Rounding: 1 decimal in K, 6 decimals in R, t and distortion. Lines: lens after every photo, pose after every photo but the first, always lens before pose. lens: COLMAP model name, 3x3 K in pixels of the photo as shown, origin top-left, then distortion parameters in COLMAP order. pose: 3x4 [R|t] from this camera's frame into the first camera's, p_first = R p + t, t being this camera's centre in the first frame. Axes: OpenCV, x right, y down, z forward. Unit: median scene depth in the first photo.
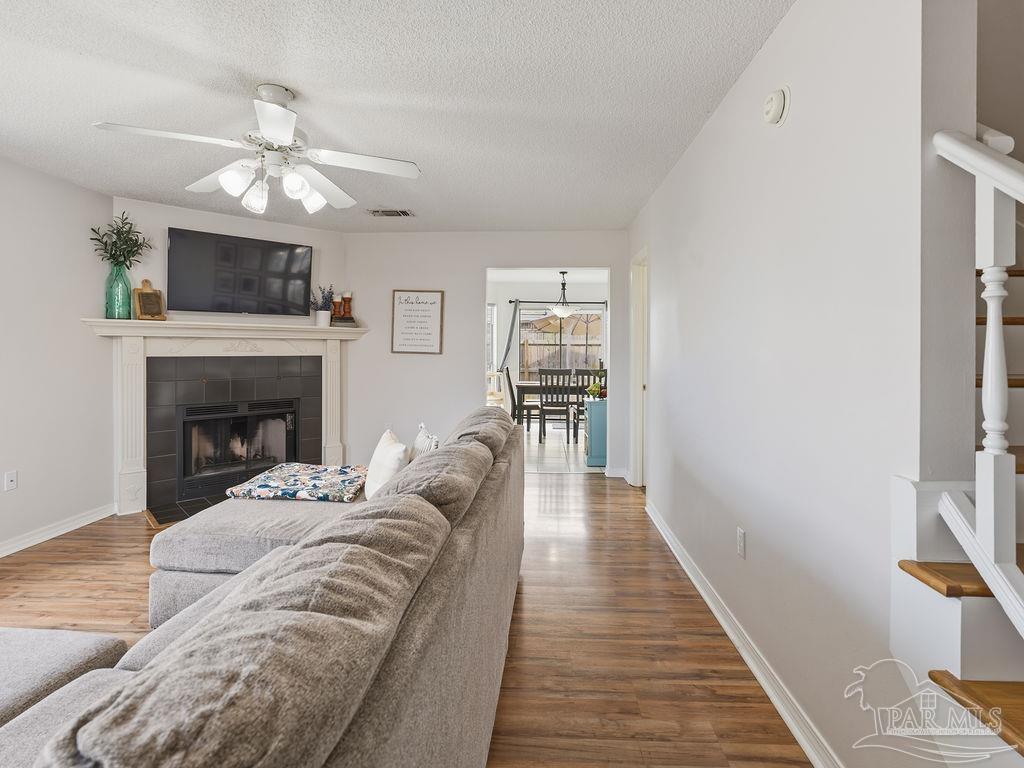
lens RADIAL K [[511.8, 0, 511.3], [0, 511.8, 379.5], [0, 0, 1]] dist [0.001113, -0.001072]
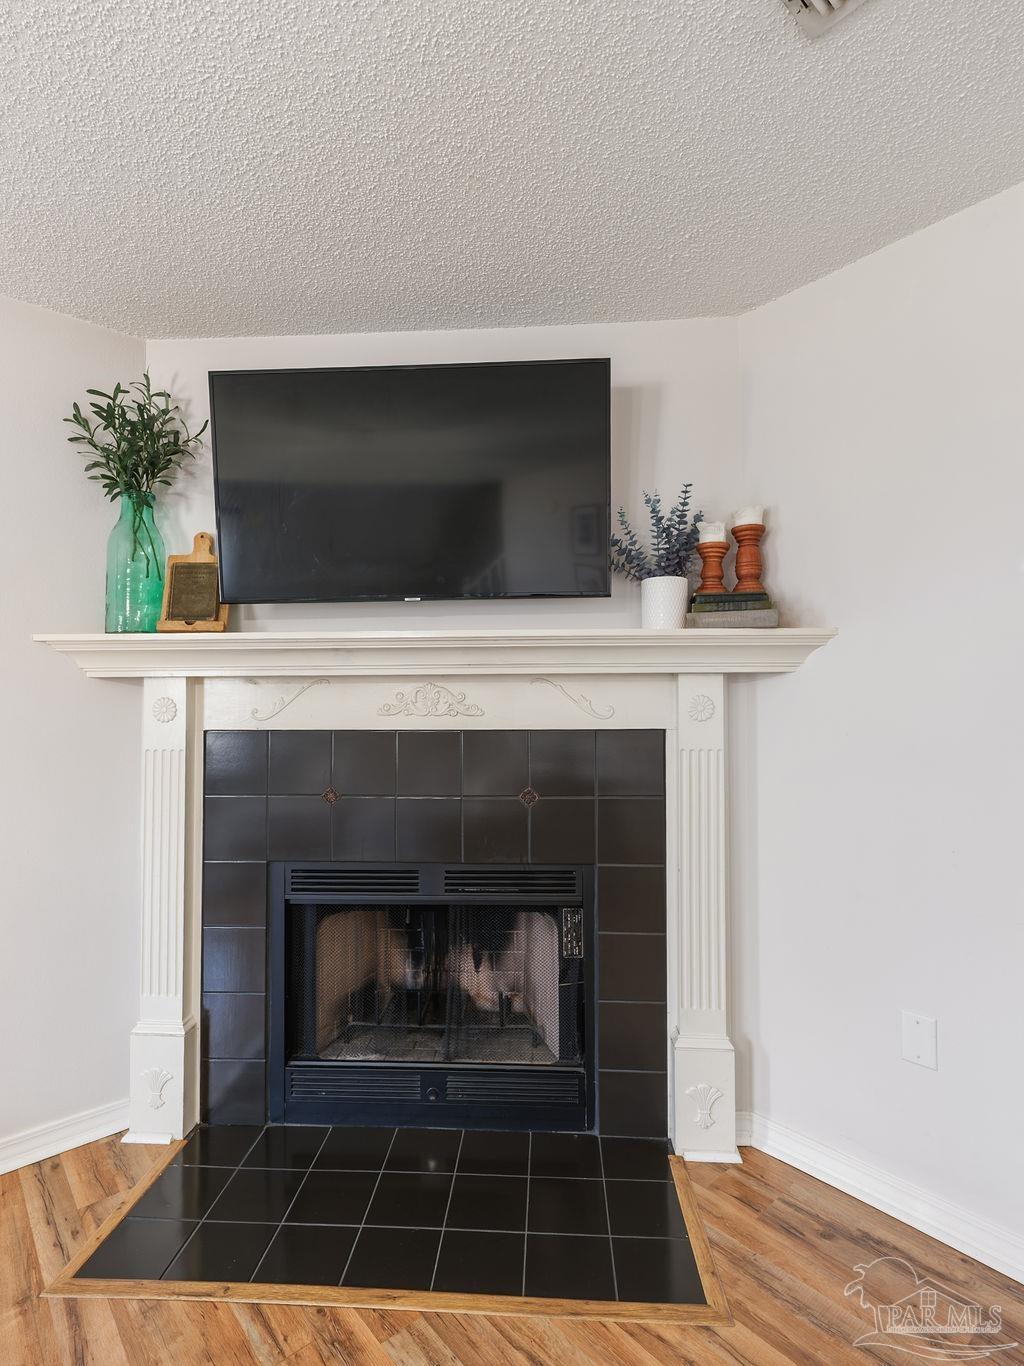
lens RADIAL K [[682.7, 0, 515.0], [0, 682.7, 683.8], [0, 0, 1]] dist [0.001113, -0.001072]
pose [[0.695695, -0.033109, -0.717574, -0.146820], [-0.035204, 0.996165, -0.080094, -0.038741], [0.717474, 0.080983, 0.691862, 0.677671]]
